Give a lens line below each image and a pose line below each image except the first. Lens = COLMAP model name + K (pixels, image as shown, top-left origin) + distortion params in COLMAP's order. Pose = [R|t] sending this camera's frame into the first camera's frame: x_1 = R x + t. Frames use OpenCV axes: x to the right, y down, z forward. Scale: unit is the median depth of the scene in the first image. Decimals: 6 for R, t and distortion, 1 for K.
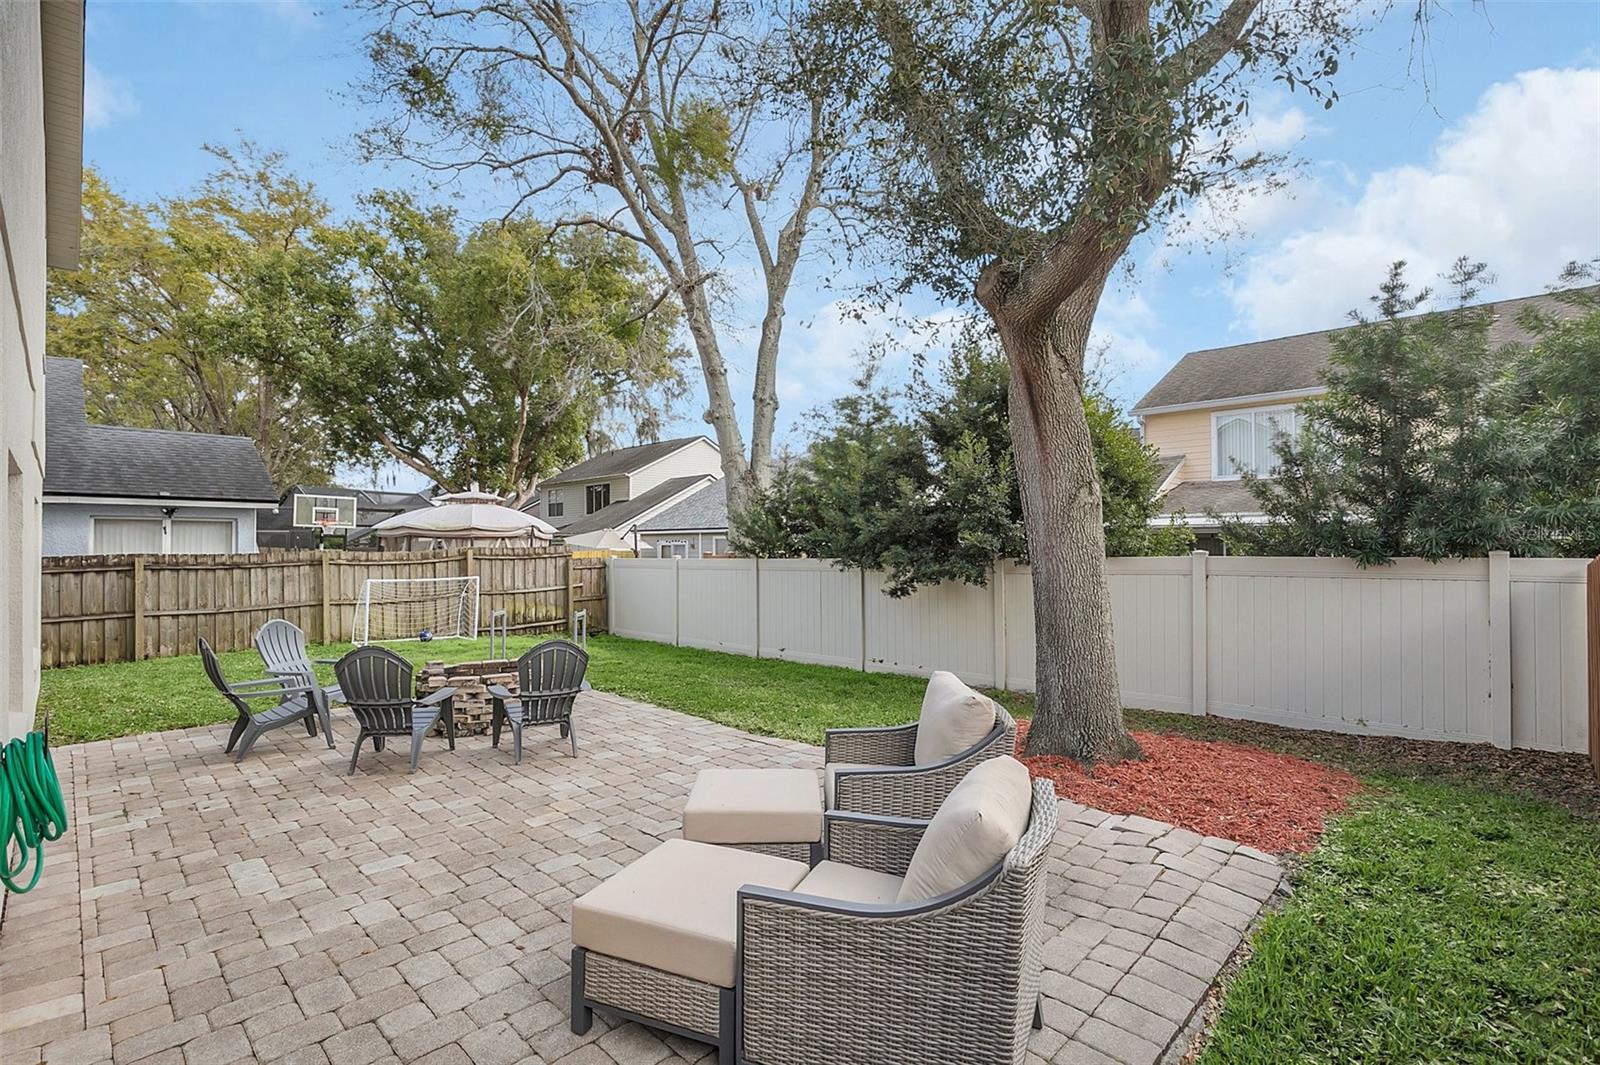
lens RADIAL K [[735.8, 0, 800.0], [0, 735.8, 532.5], [0, 0, 1]] dist [-0.000537, -0.000005]
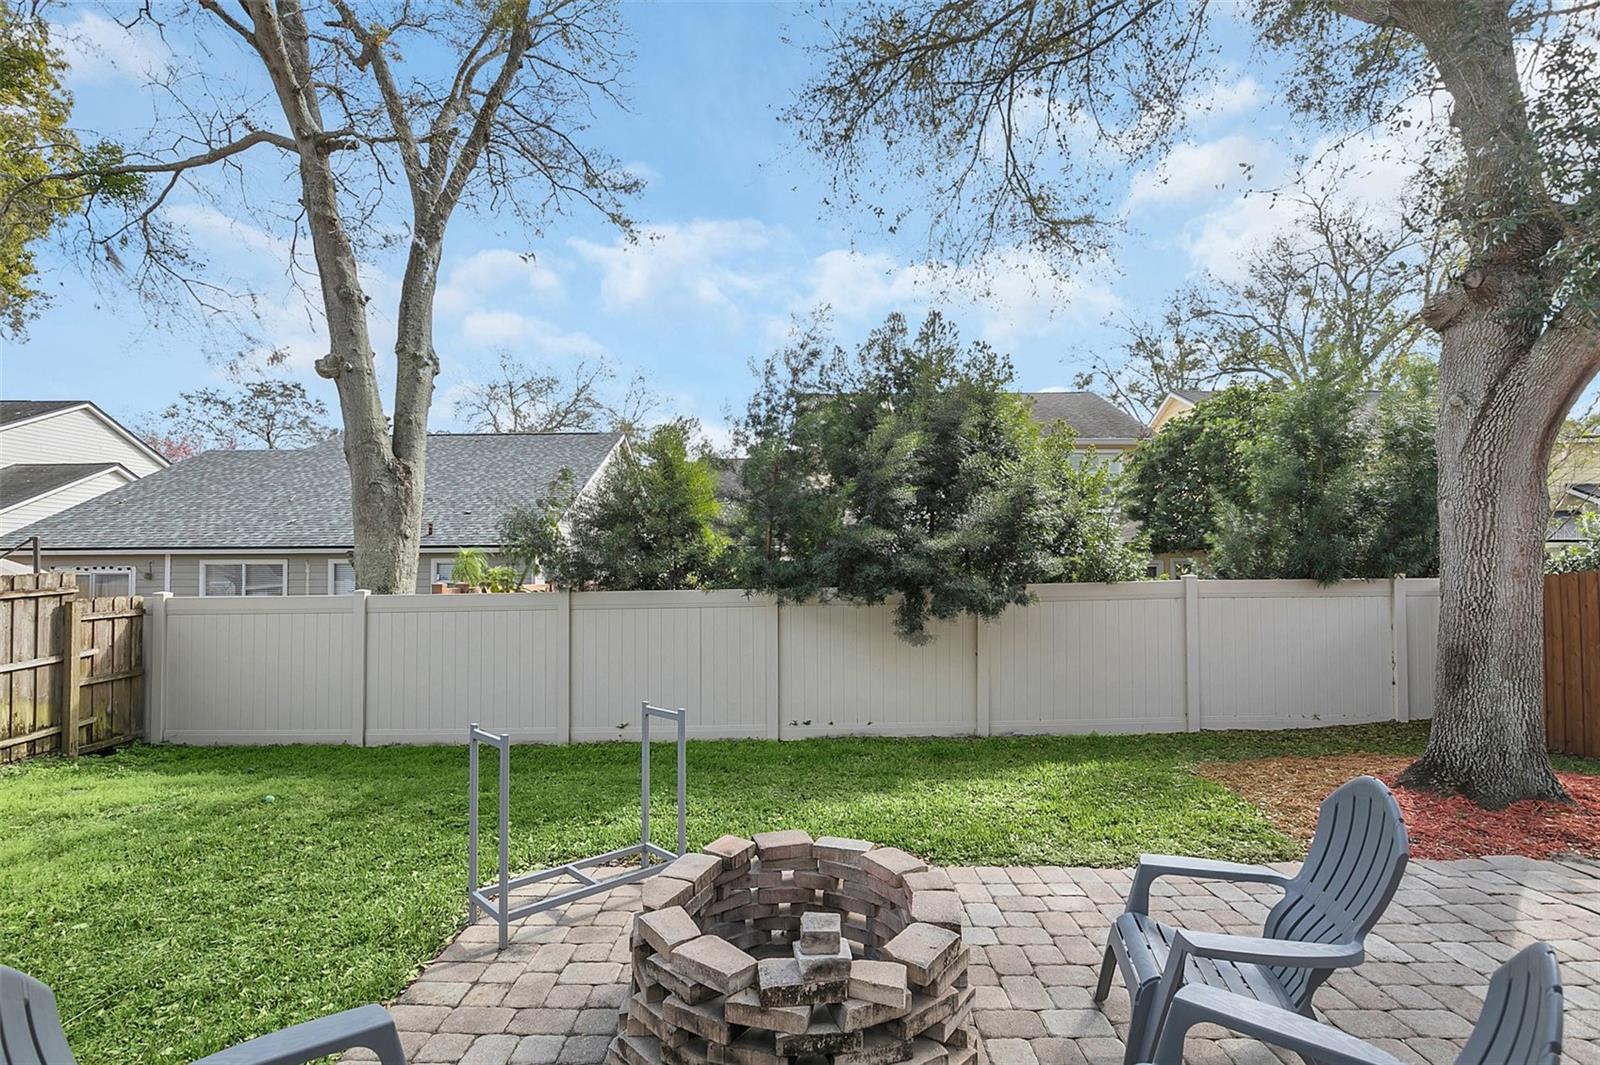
lens RADIAL K [[739.3, 0, 804.1], [0, 739.3, 550.2], [0, 0, 1]] dist [0.001257, 0.000022]
pose [[0.726124, 0.022192, 0.687206, -0.303376], [-0.009259, 0.999704, -0.022500, 0.009898], [-0.687501, 0.009975, 0.726114, 0.320488]]
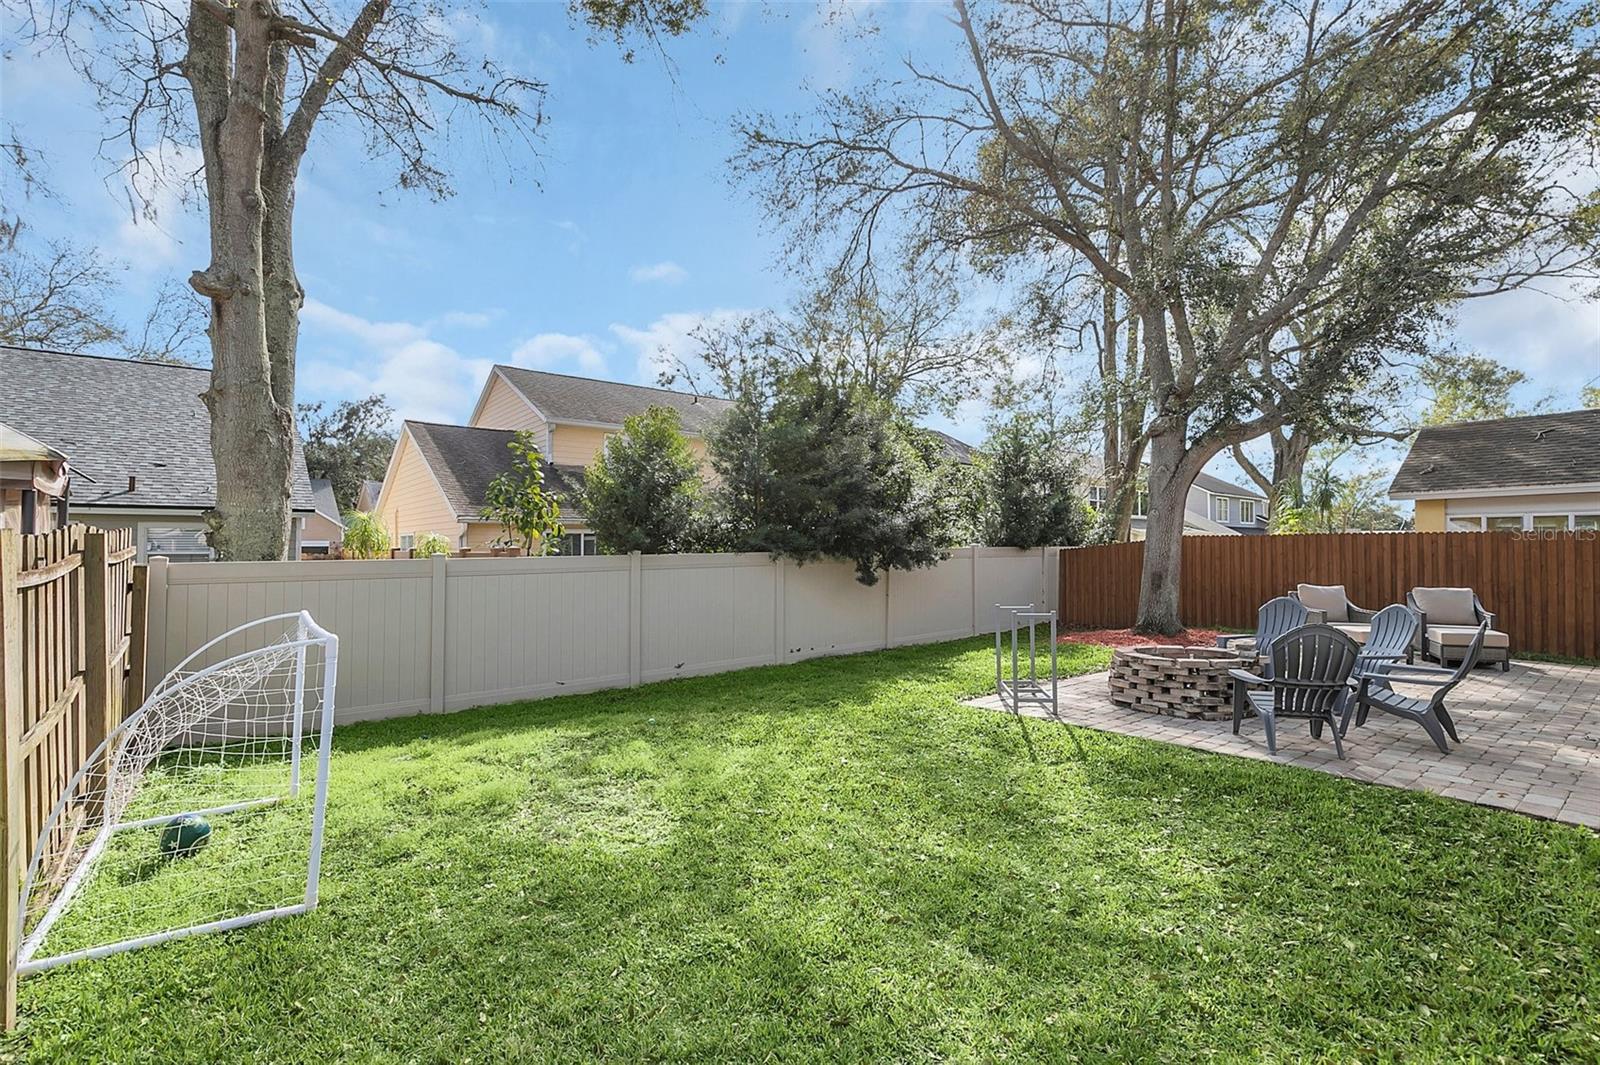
lens RADIAL K [[735.8, 0, 800.0], [0, 735.8, 532.5], [0, 0, 1]] dist [-0.000537, -0.000005]
pose [[0.122131, 0.026308, 0.992165, -0.675089], [-0.013516, 0.999600, -0.024842, 0.025308], [-0.992422, -0.010376, 0.122438, 0.635642]]
